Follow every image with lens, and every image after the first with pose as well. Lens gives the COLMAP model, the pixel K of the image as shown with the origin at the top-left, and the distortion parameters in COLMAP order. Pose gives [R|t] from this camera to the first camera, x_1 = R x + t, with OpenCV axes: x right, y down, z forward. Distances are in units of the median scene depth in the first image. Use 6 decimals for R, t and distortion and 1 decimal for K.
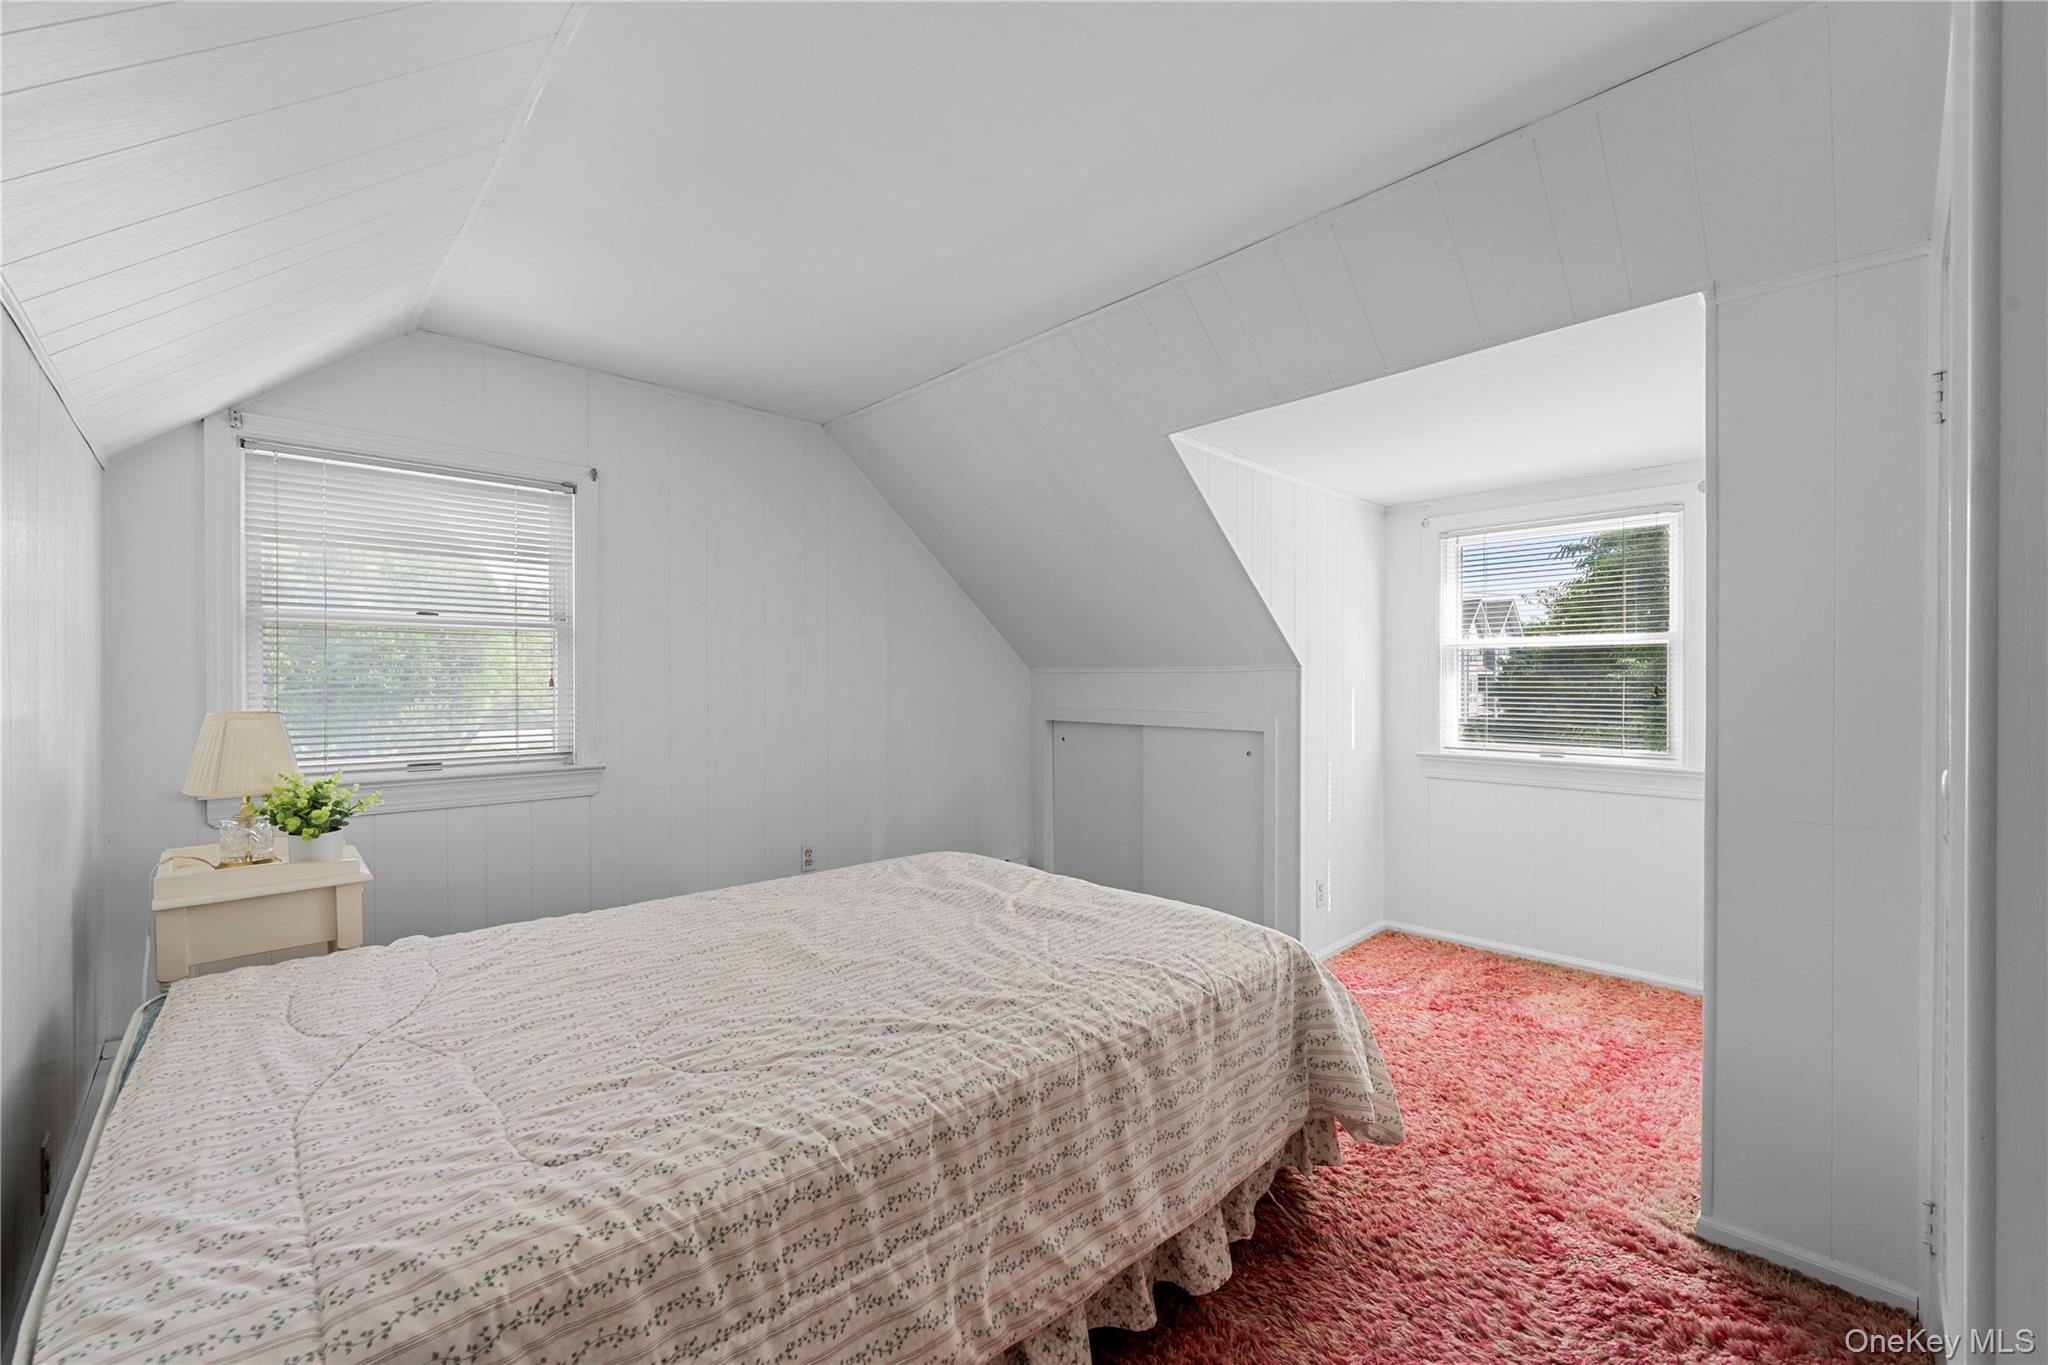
lens RADIAL K [[828.8, 0, 1024.4], [0, 828.8, 683.3], [0, 0, 1]] dist [-0.001073, -0.000076]
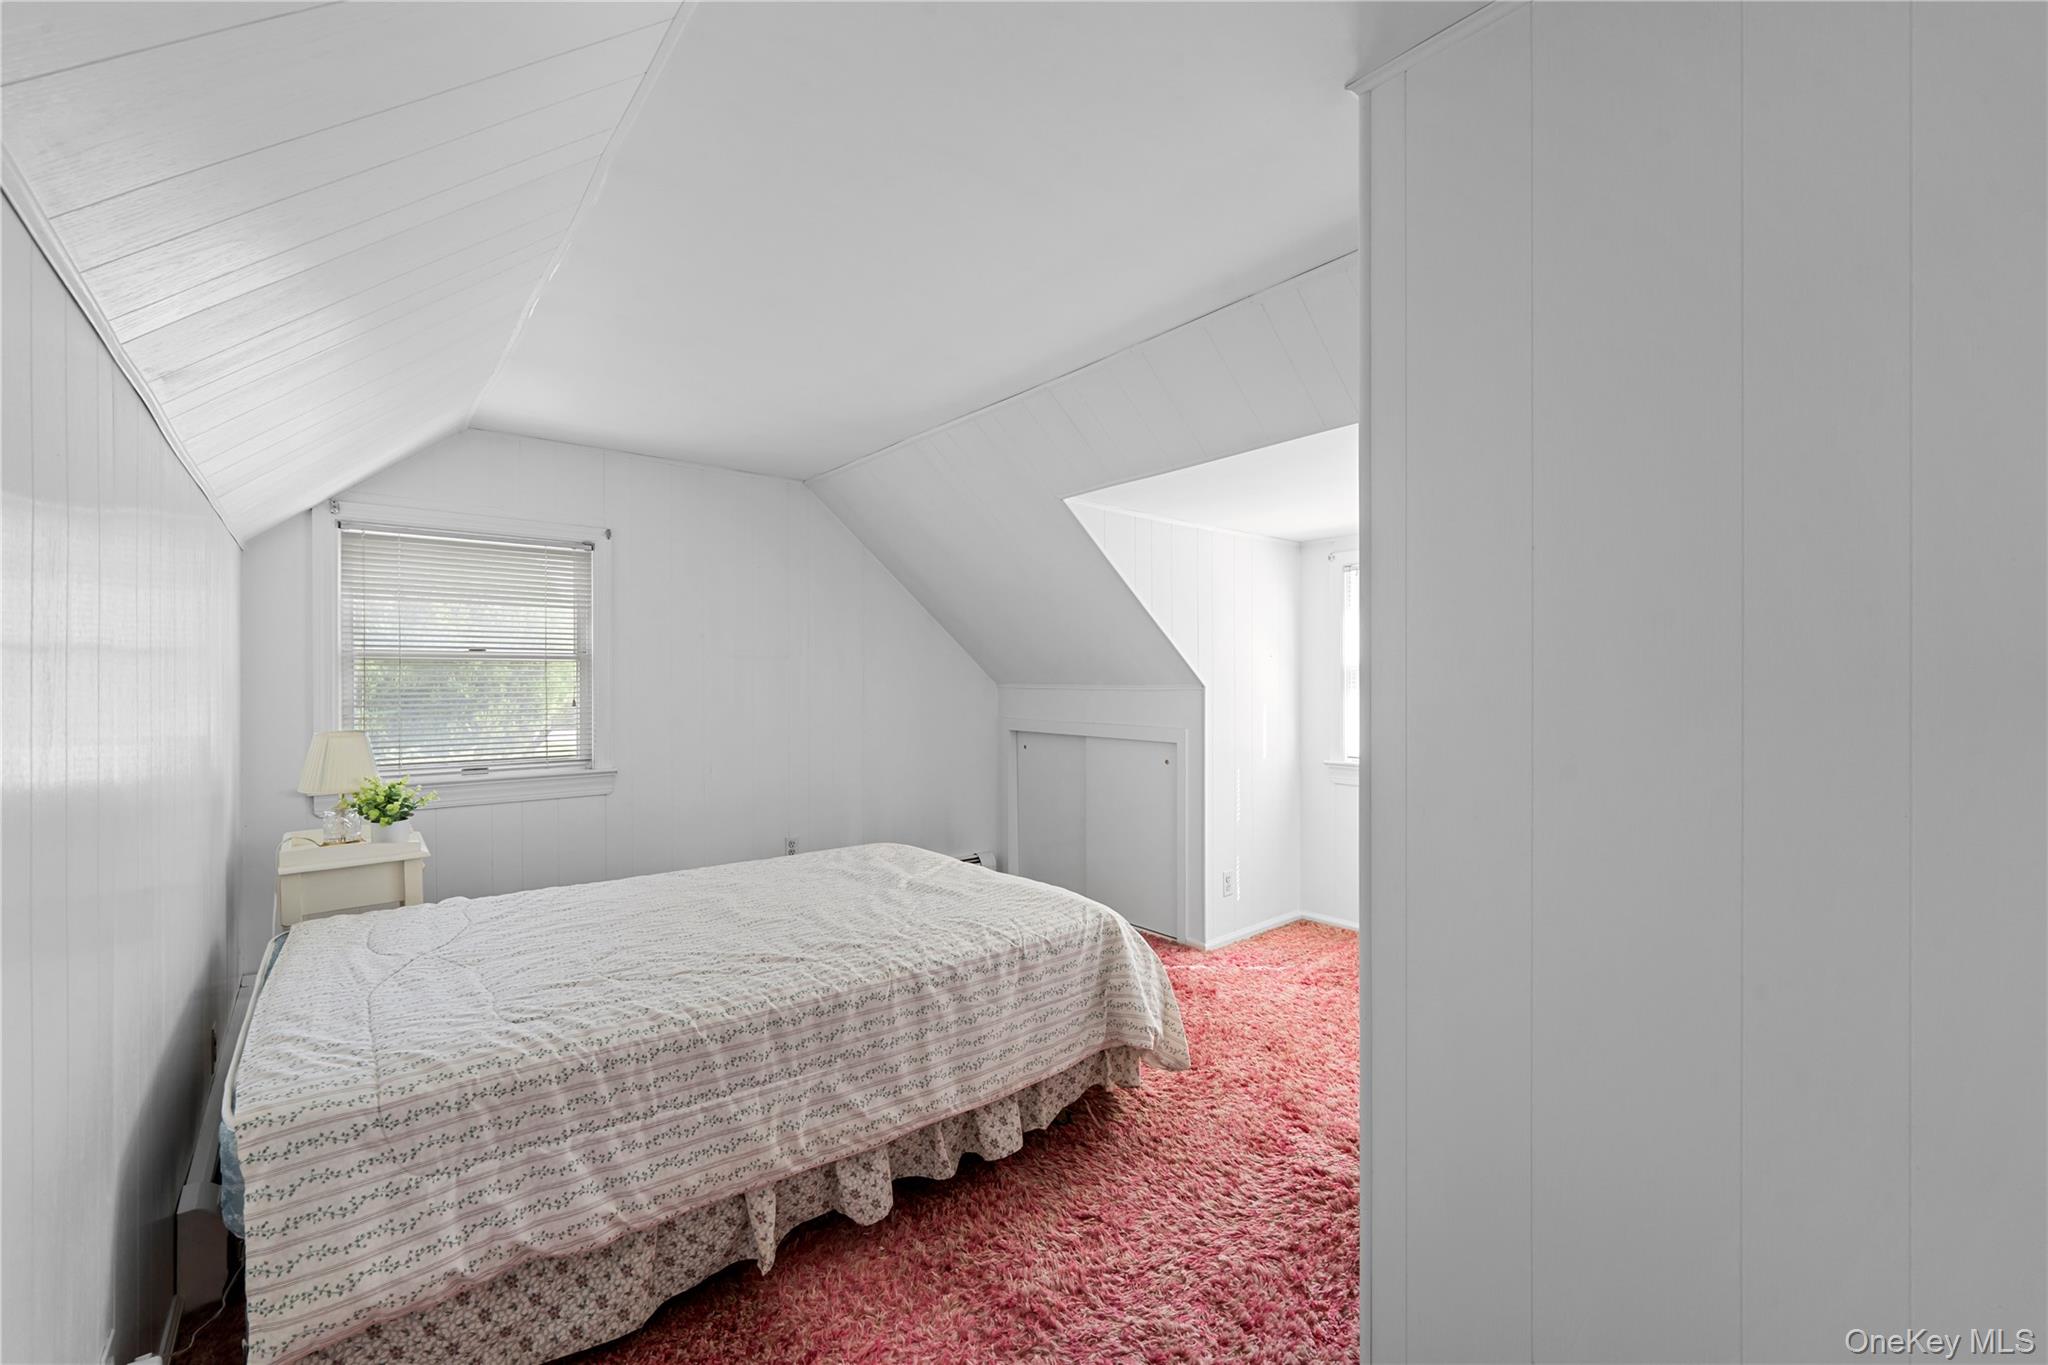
lens RADIAL K [[828.8, 0, 1023.7], [0, 828.8, 680.8], [0, 0, 1]] dist [-0.001073, -0.000076]
pose [[0.997771, -0.001812, -0.066711, 0.309479], [0.001608, 0.999994, -0.003109, -0.049584], [0.066716, 0.002994, 0.997767, -0.325781]]
